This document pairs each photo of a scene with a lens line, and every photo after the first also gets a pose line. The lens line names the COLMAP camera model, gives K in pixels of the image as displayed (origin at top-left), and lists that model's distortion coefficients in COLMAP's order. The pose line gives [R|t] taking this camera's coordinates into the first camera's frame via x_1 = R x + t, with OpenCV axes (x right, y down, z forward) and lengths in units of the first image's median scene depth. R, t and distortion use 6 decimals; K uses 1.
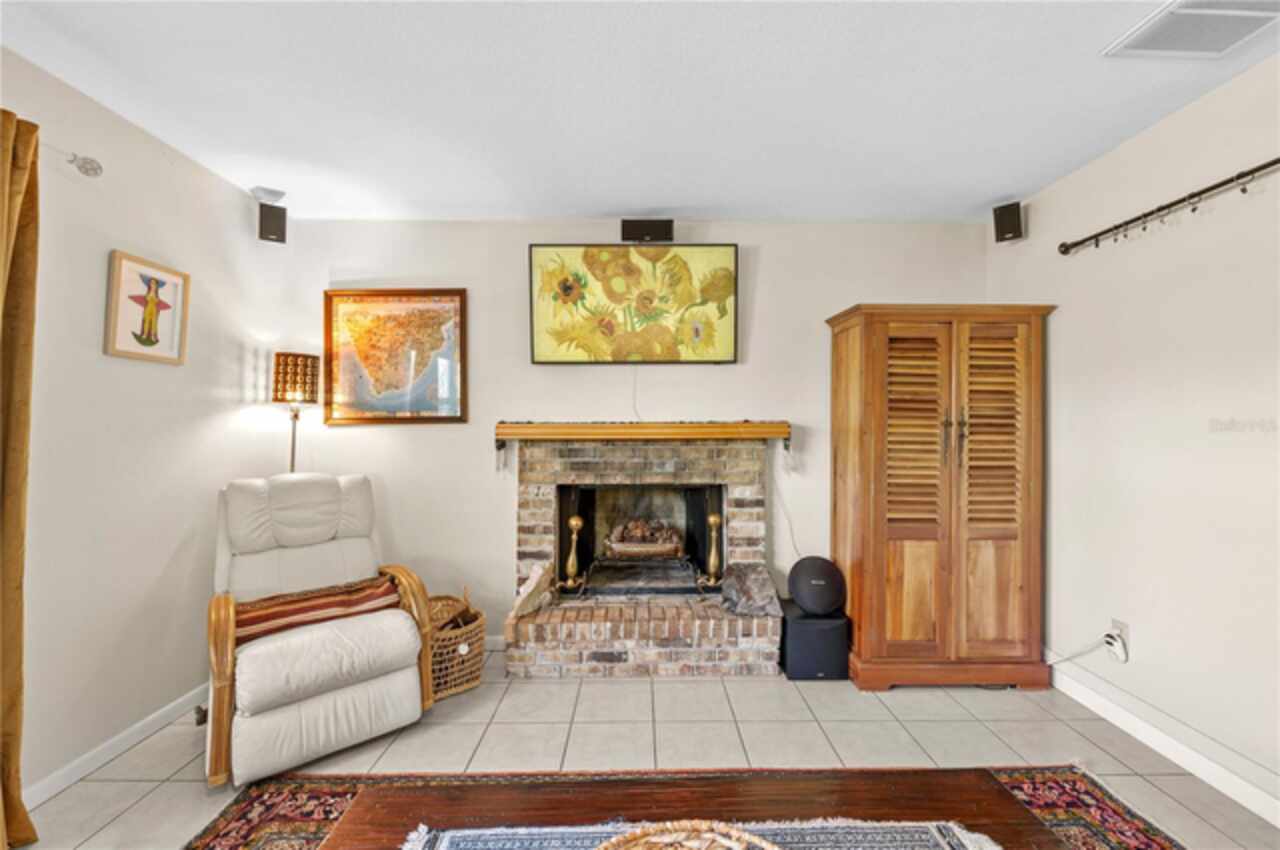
lens RADIAL K [[510.4, 0, 641.0], [0, 510.4, 411.6], [0, 0, 1]] dist [0.000541, 0.000030]
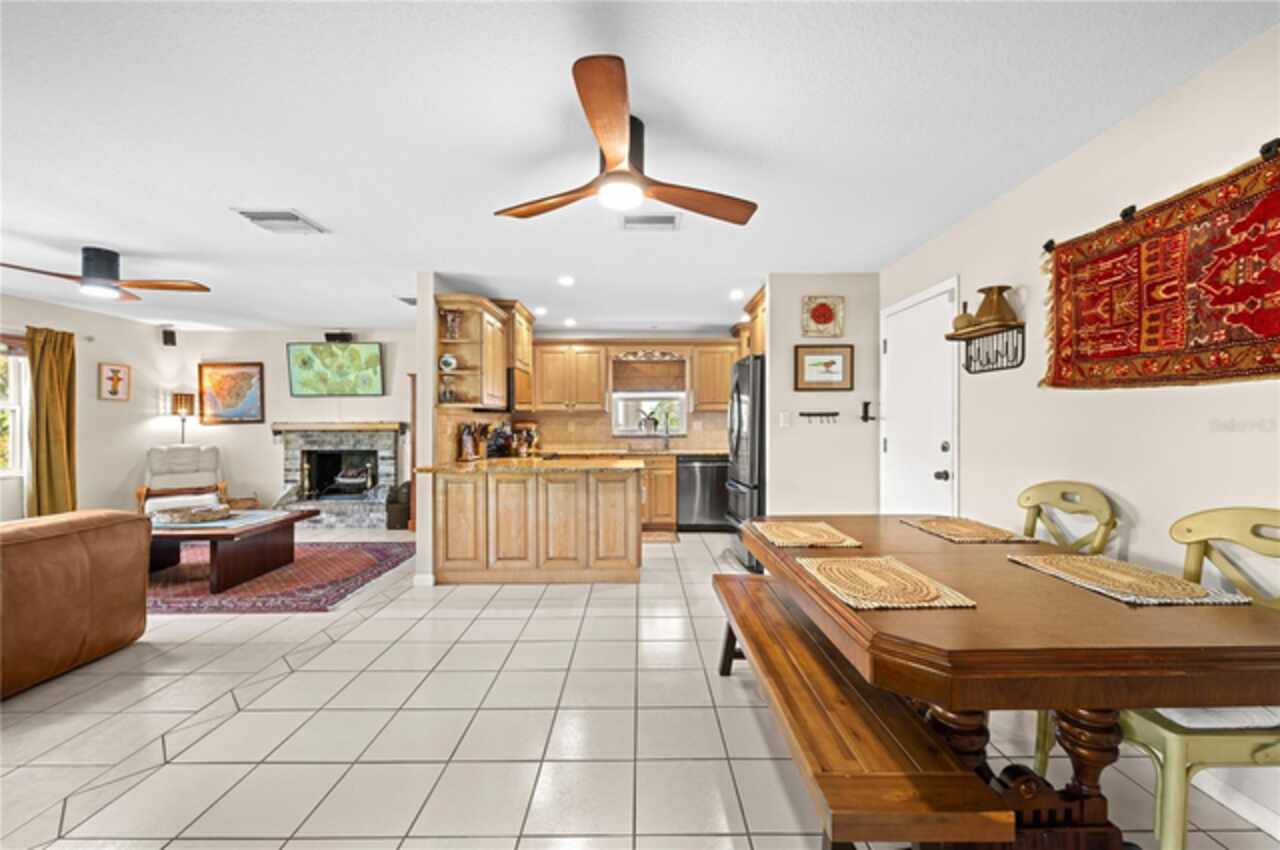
lens RADIAL K [[507.8, 0, 643.2], [0, 507.8, 422.1], [0, 0, 1]] dist [-0.000426, 0.000226]
pose [[0.999983, -0.004187, -0.004009, 1.359597], [0.004303, 0.999554, 0.029559, -0.041024], [0.003883, -0.029576, 0.999555, -1.238079]]
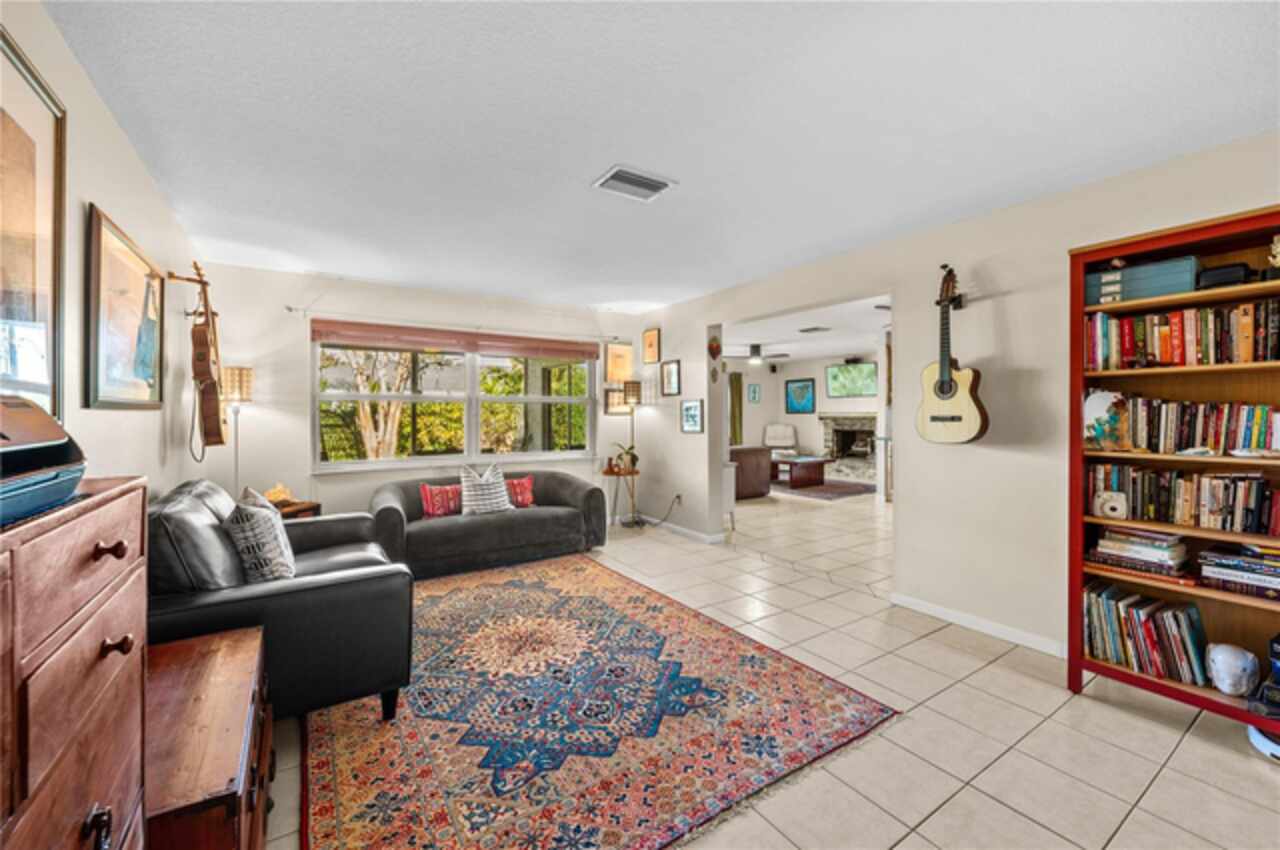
lens RADIAL K [[510.4, 0, 641.0], [0, 510.4, 411.6], [0, 0, 1]] dist [0.000541, 0.000030]
pose [[0.541064, -0.004984, -0.840967, 2.290052], [0.029817, 0.999467, 0.013261, -0.082514], [0.840453, -0.032250, 0.540924, -2.293604]]
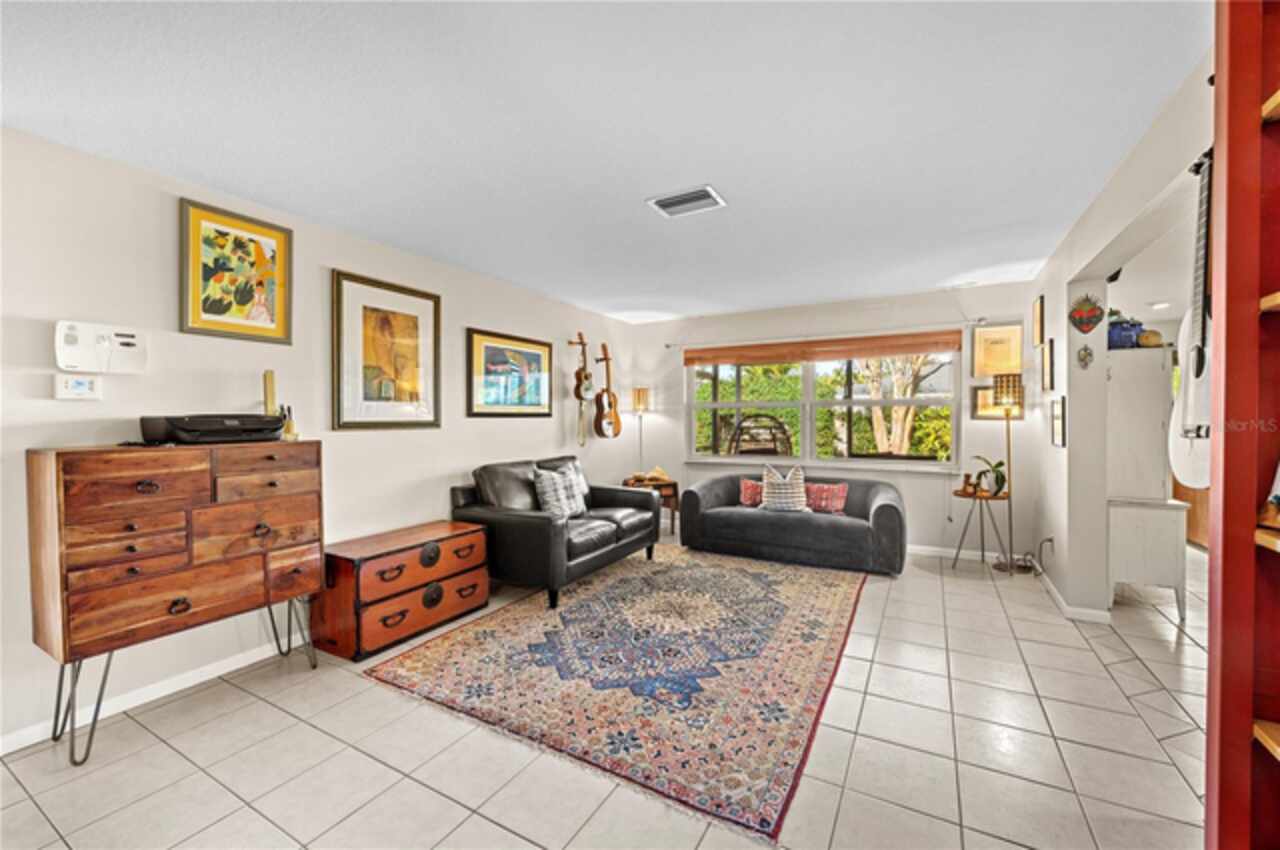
lens RADIAL K [[507.8, 0, 643.2], [0, 507.8, 422.1], [0, 0, 1]] dist [-0.000426, 0.000226]
pose [[-0.498207, 0.007353, -0.867027, 2.393637], [0.031806, 0.999446, -0.009800, -0.055164], [0.866475, -0.032459, -0.498164, -1.395291]]
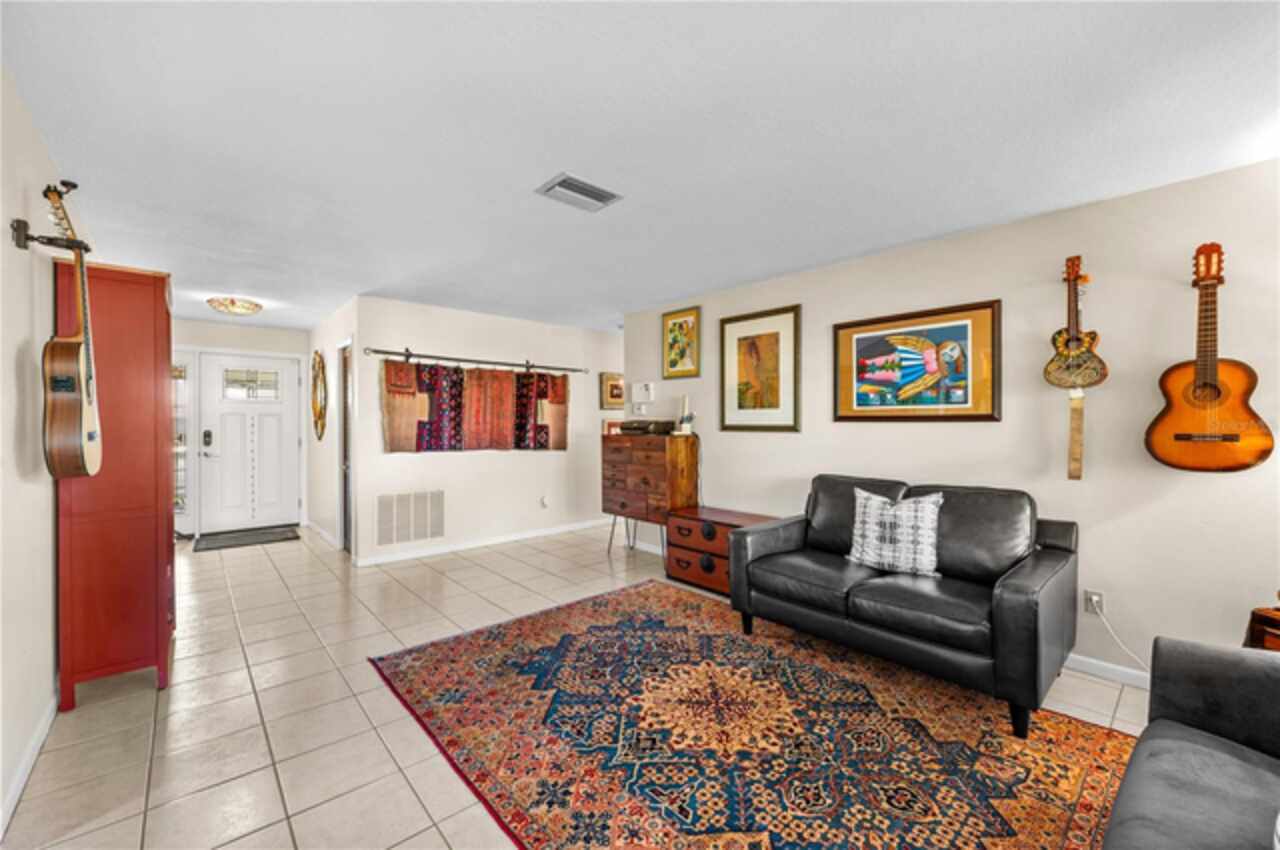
lens RADIAL K [[507.8, 0, 643.2], [0, 507.8, 422.1], [0, 0, 1]] dist [-0.000426, 0.000226]
pose [[-0.663382, -0.001643, 0.748279, 0.759120], [-0.025504, 0.999466, -0.020416, -0.058027], [-0.747846, -0.032628, -0.663070, -1.288502]]
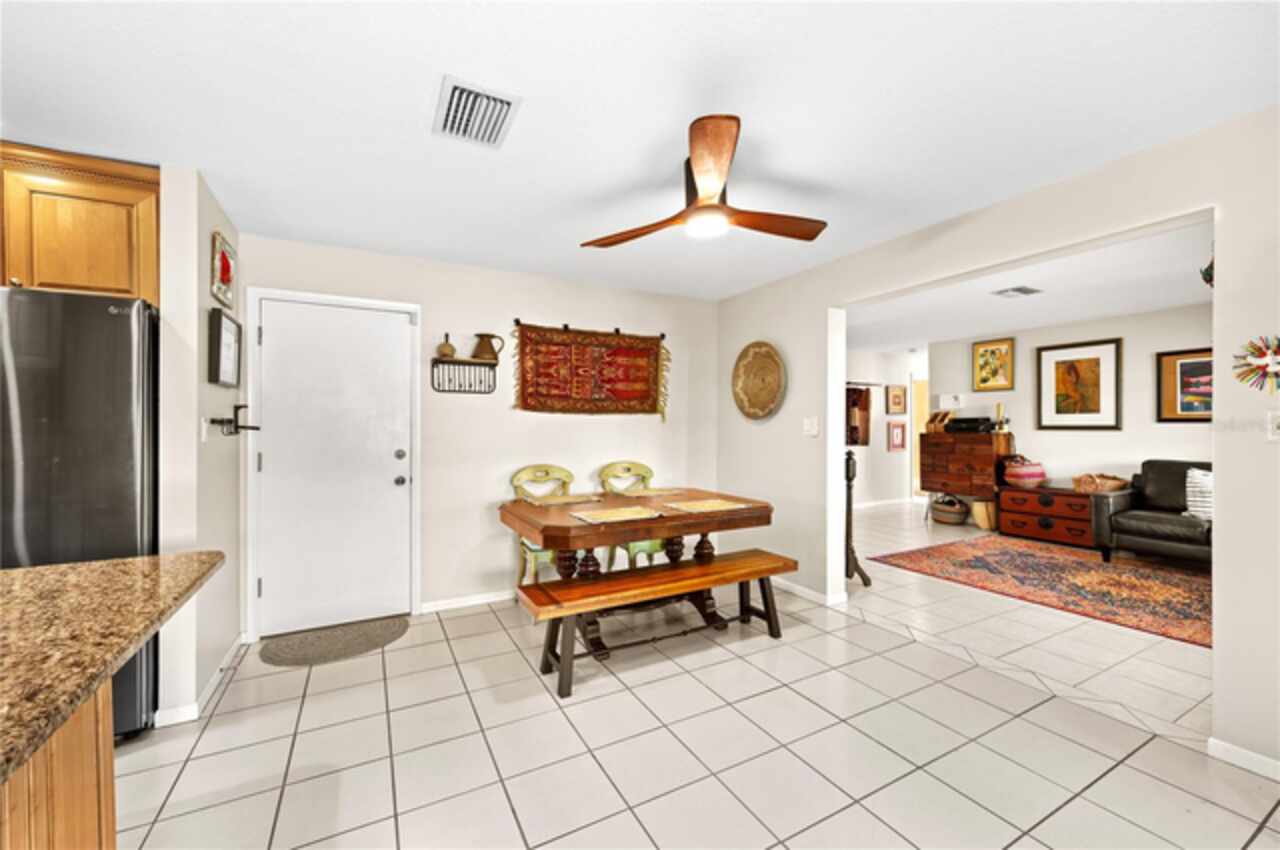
lens RADIAL K [[505.8, 0, 642.2], [0, 505.8, 425.3], [0, 0, 1]] dist [-0.000609, 0.000093]
pose [[-0.467494, 0.000700, 0.883996, 0.673310], [-0.024731, 0.999598, -0.013870, -0.017690], [-0.883650, -0.028346, -0.467289, -0.046720]]
